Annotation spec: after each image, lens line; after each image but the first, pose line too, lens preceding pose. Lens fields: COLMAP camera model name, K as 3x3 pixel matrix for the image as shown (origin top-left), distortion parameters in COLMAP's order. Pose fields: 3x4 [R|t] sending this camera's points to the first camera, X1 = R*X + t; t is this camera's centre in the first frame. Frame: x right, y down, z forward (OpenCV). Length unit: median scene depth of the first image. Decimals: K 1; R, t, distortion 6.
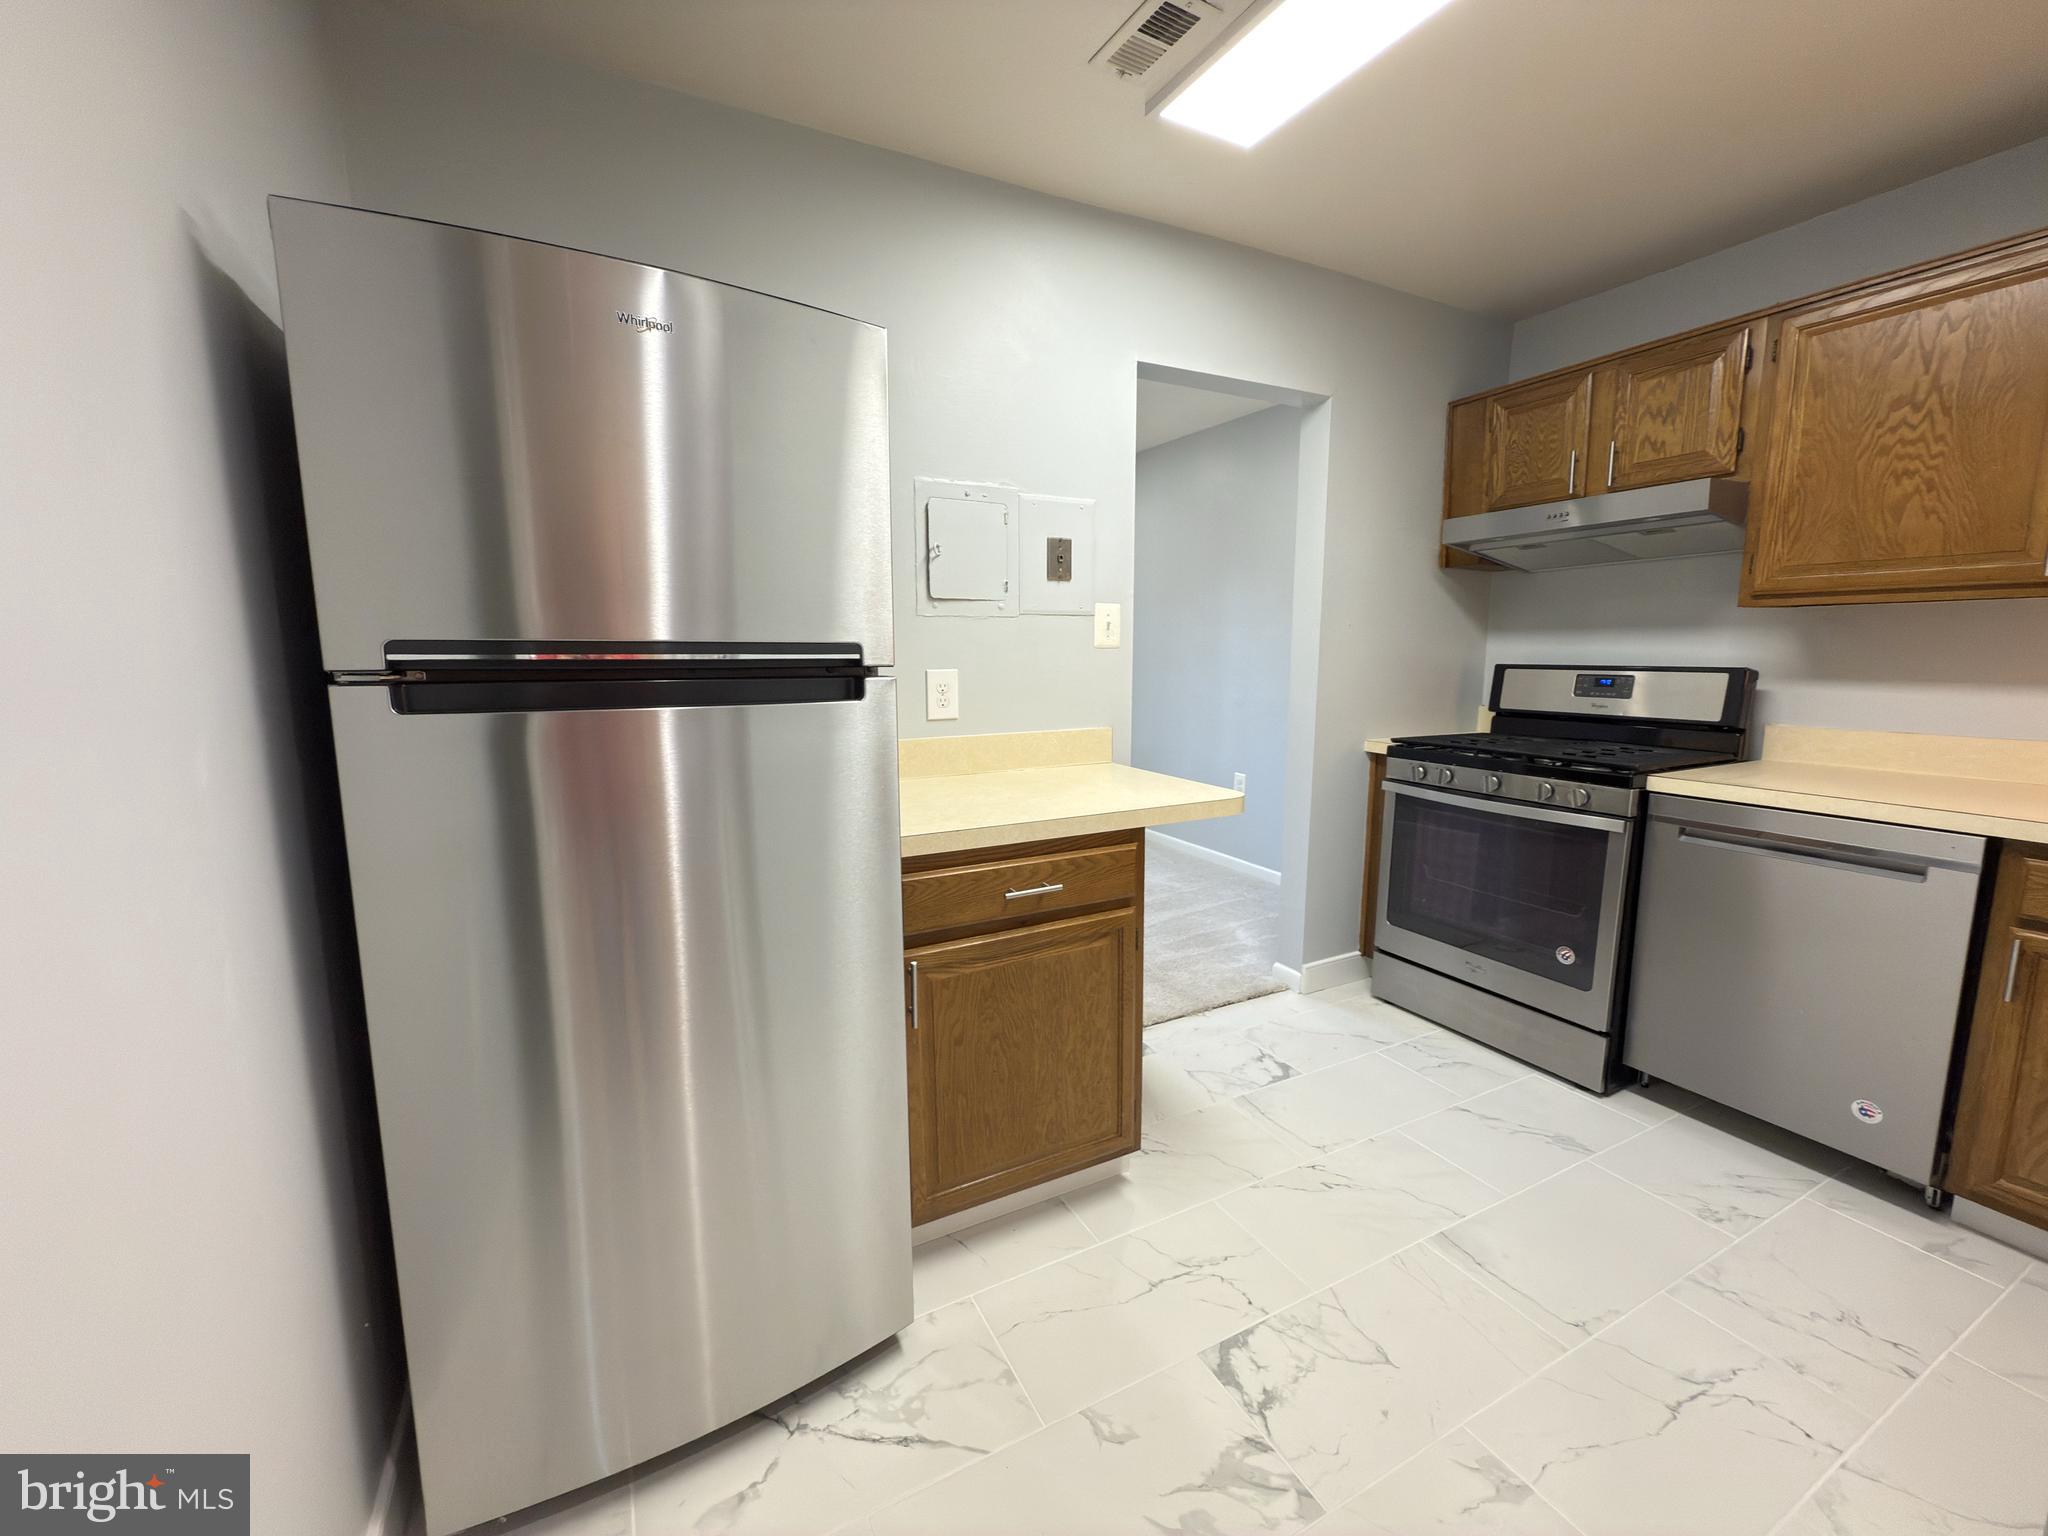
lens RADIAL K [[814.9, 0, 1024.0], [0, 814.9, 768.0], [0, 0, 1]] dist [-0.001180, -0.000097]
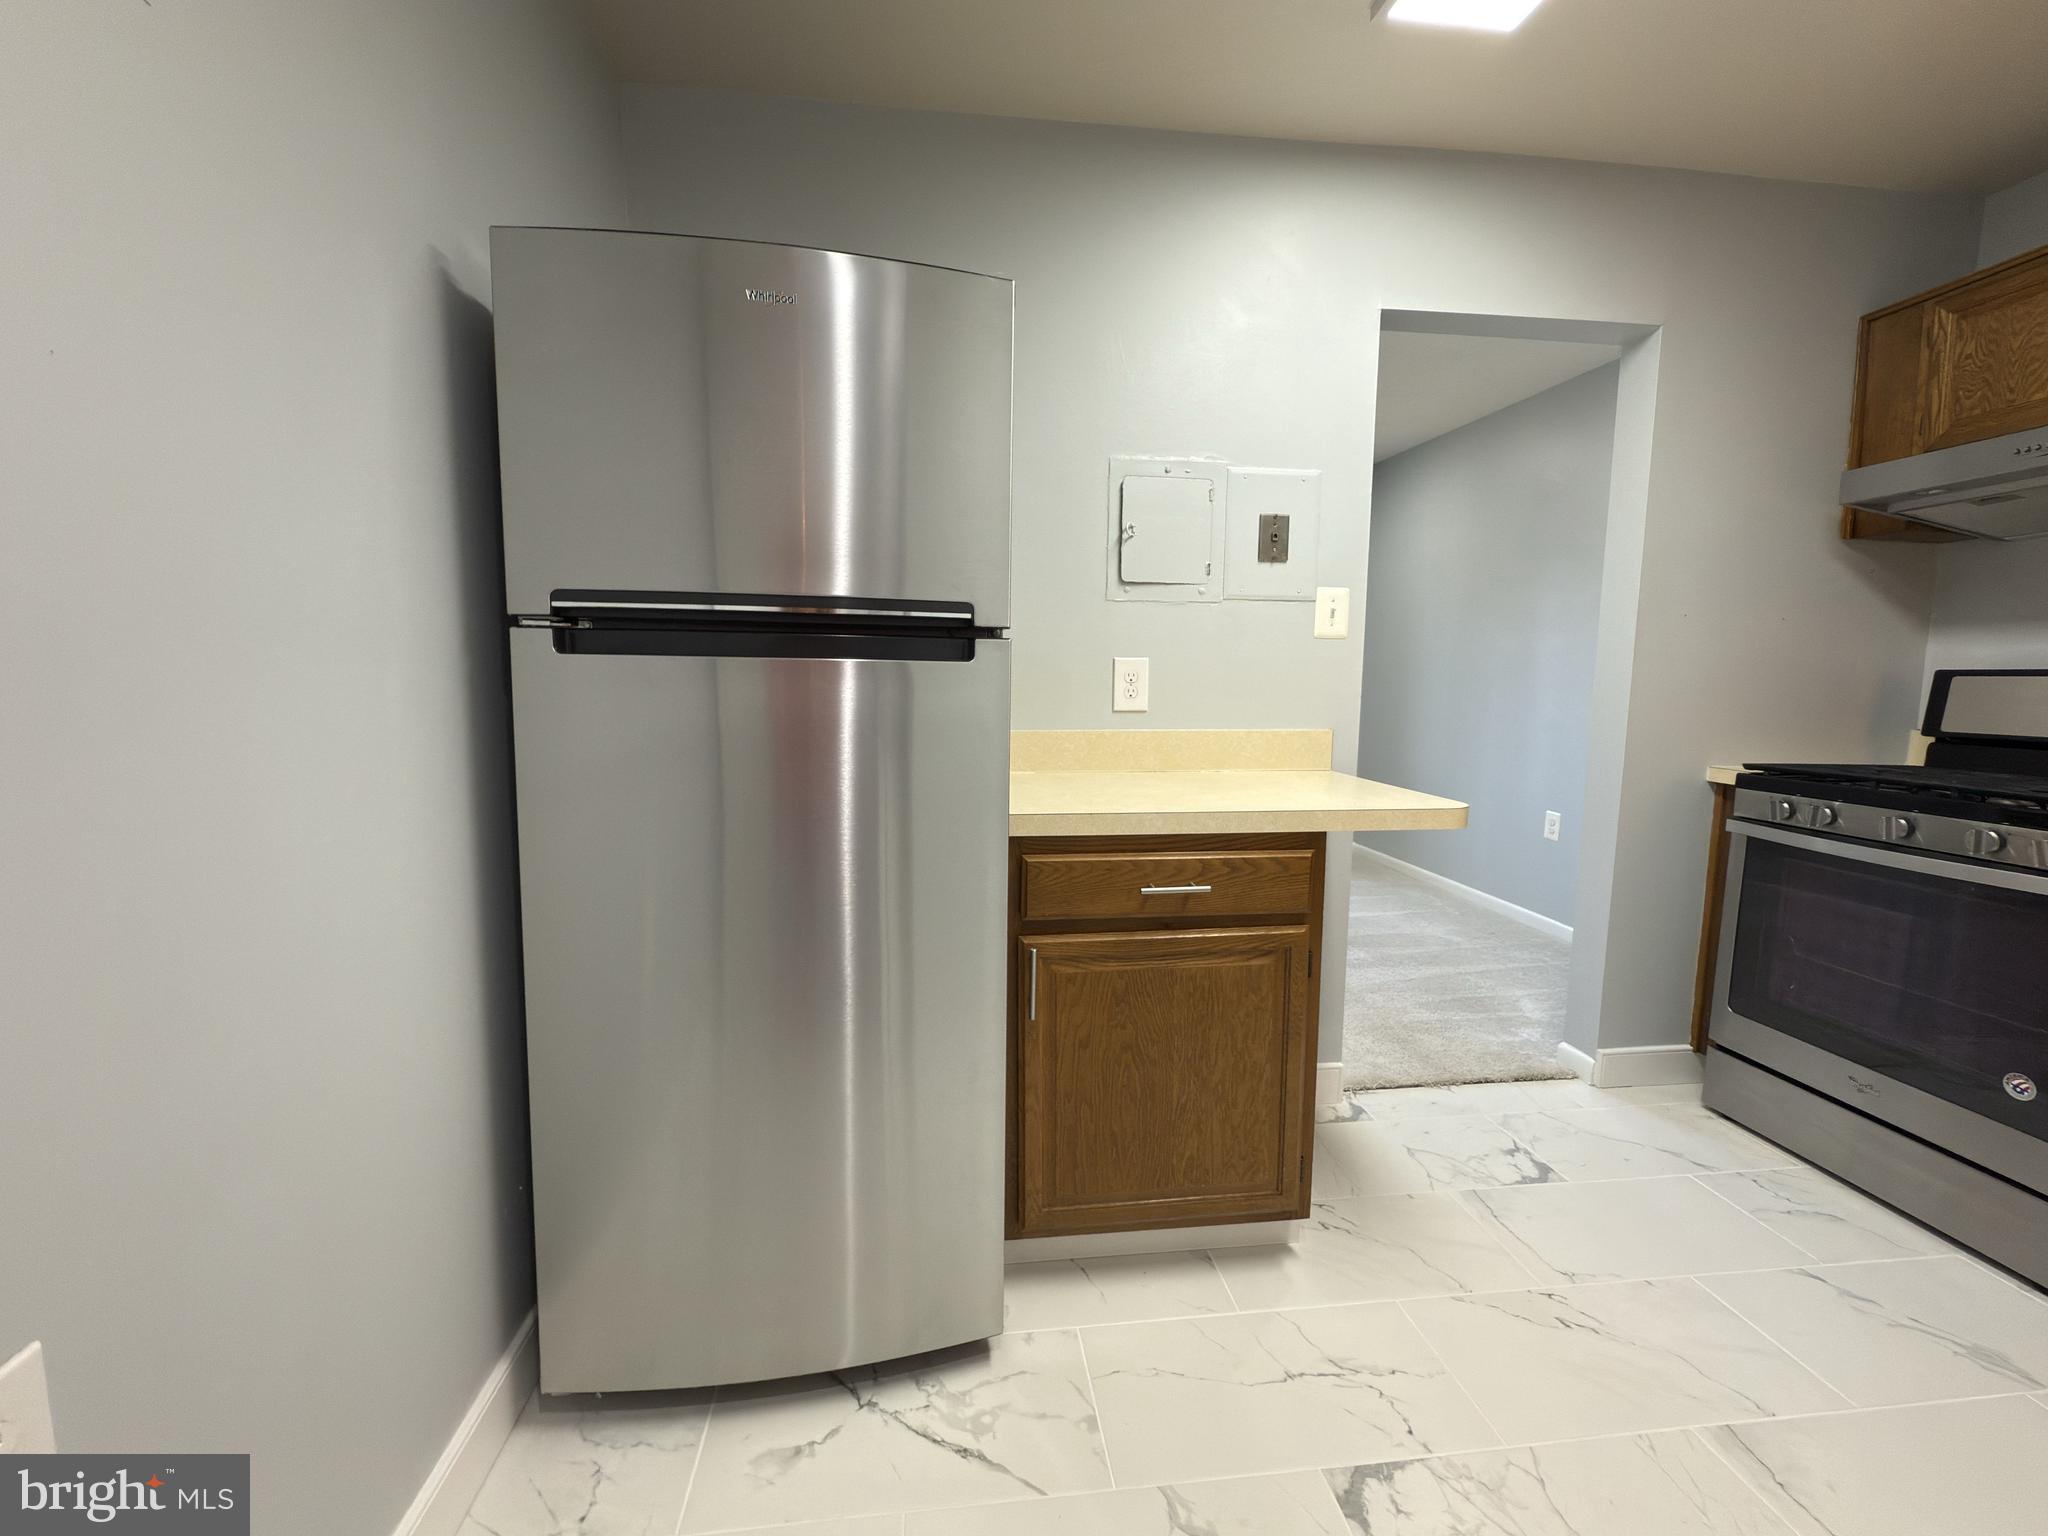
lens RADIAL K [[853.5, 0, 1024.0], [0, 853.5, 768.0], [0, 0, 1]] dist [-0.000704, 0.000022]
pose [[0.937212, 0.050423, -0.345095, 0.122214], [-0.063553, 0.997618, -0.026834, 0.037927], [0.342919, 0.047081, 0.938184, 0.039568]]
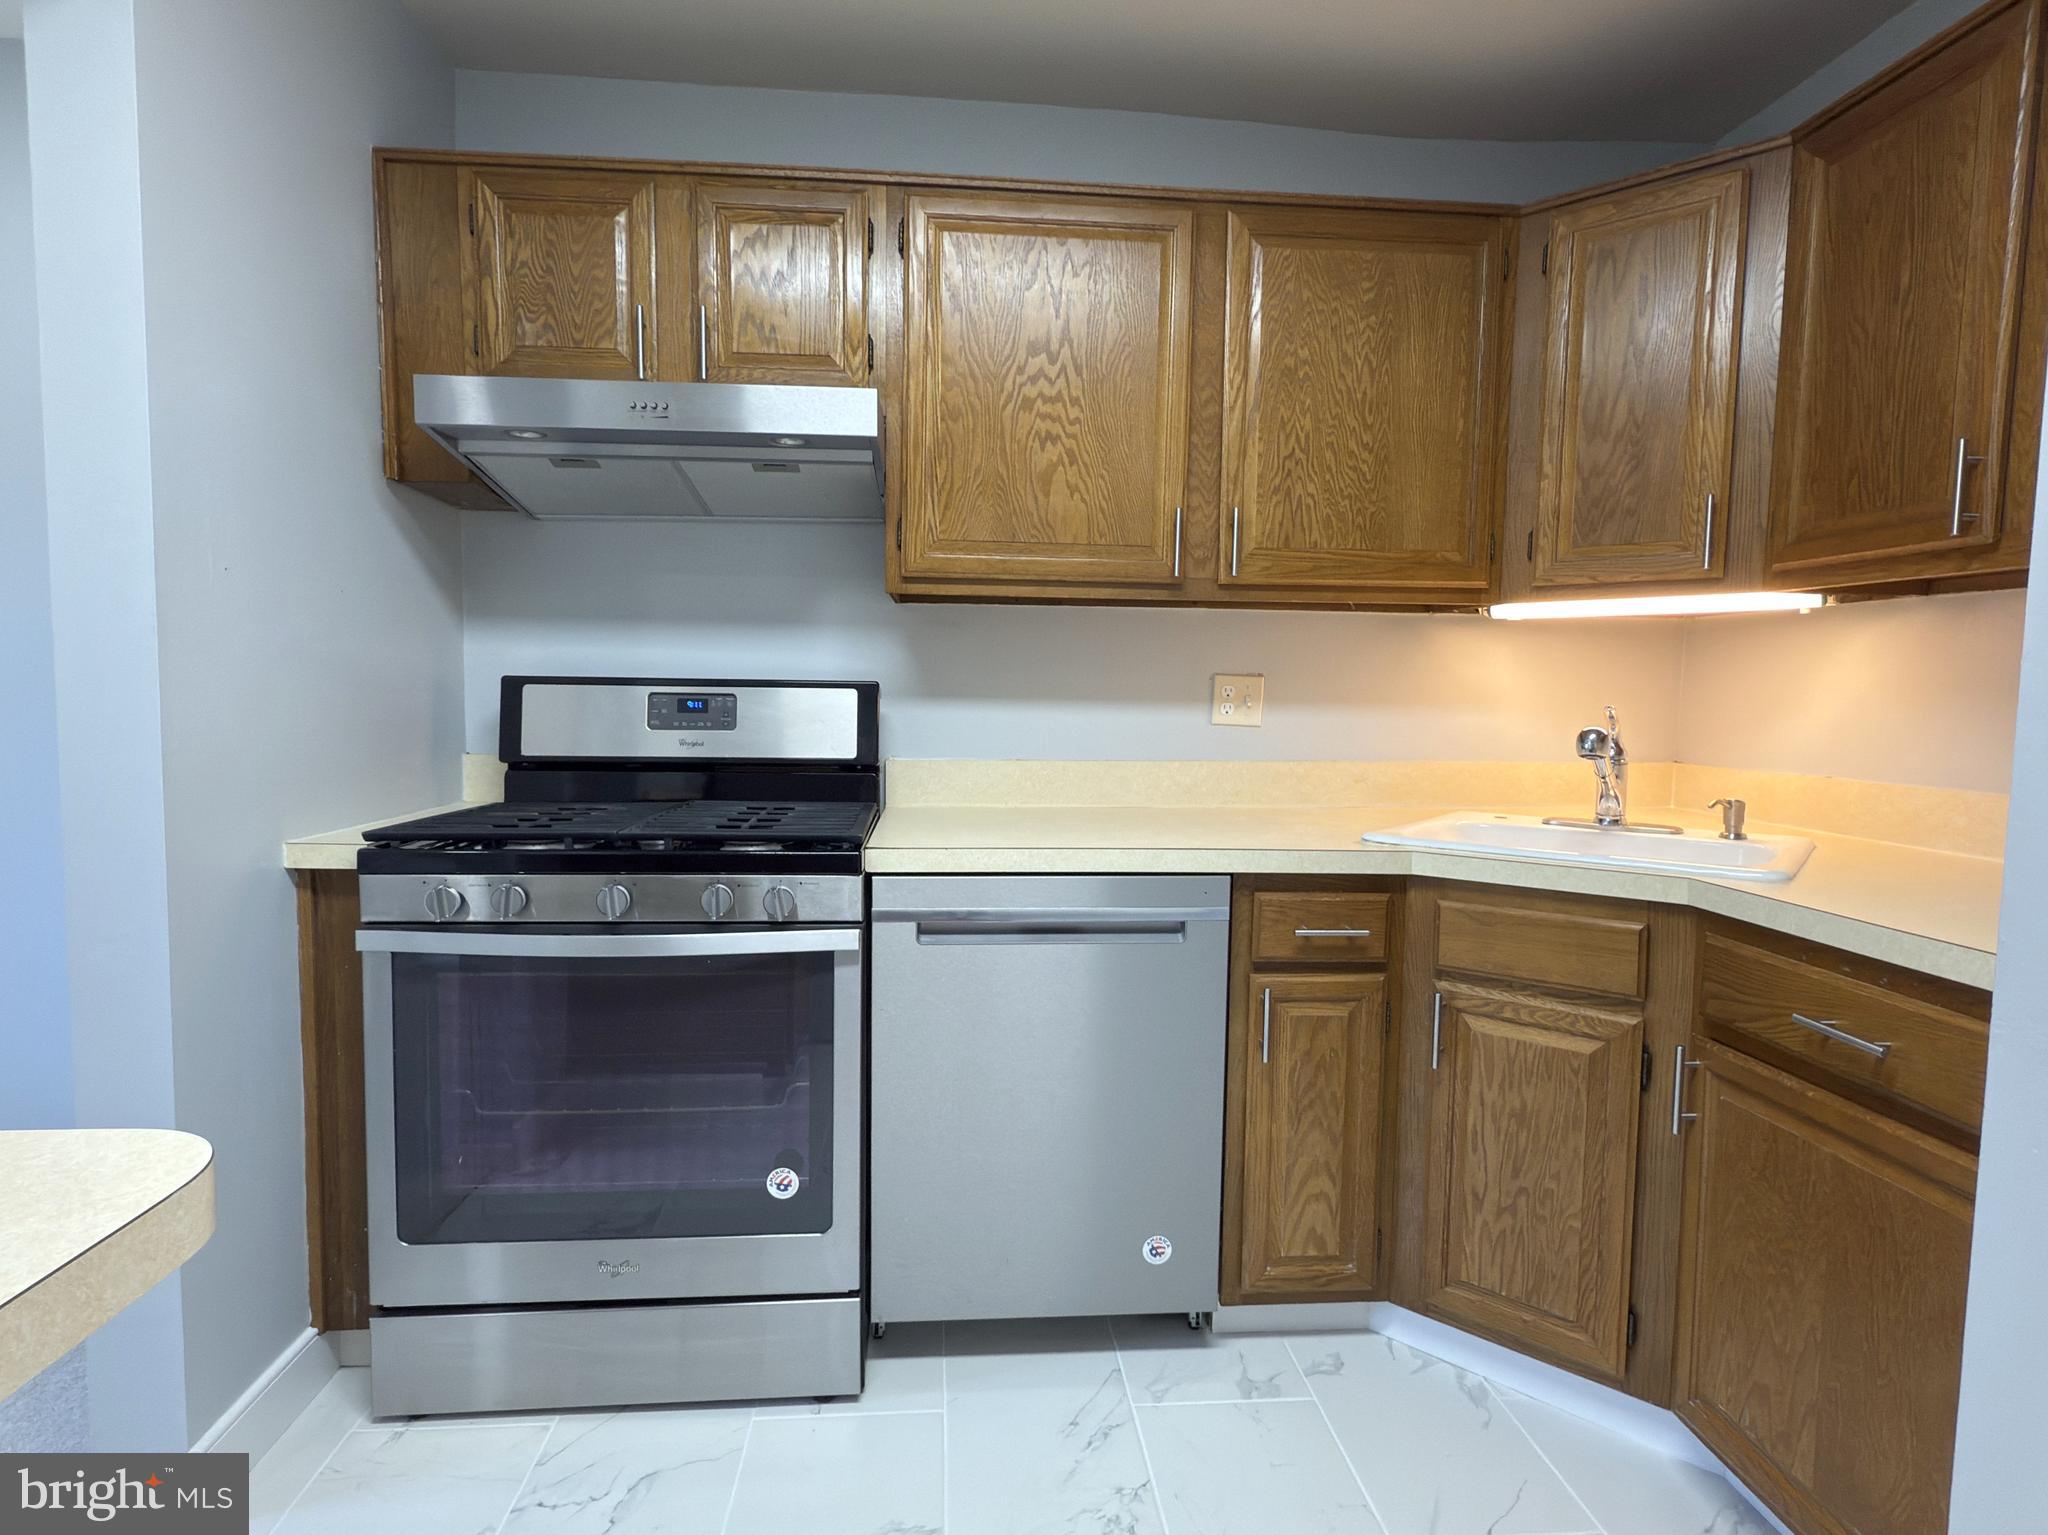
lens RADIAL K [[1089.0, 0, 1024.0], [0, 1089.0, 767.5], [0, 0, 1]] dist [-0.000269, -0.000548]
pose [[0.384795, -0.055157, 0.921352, 0.053601], [0.117599, 0.993007, 0.010333, -0.043499], [-0.915480, 0.104374, 0.388591, 0.532945]]
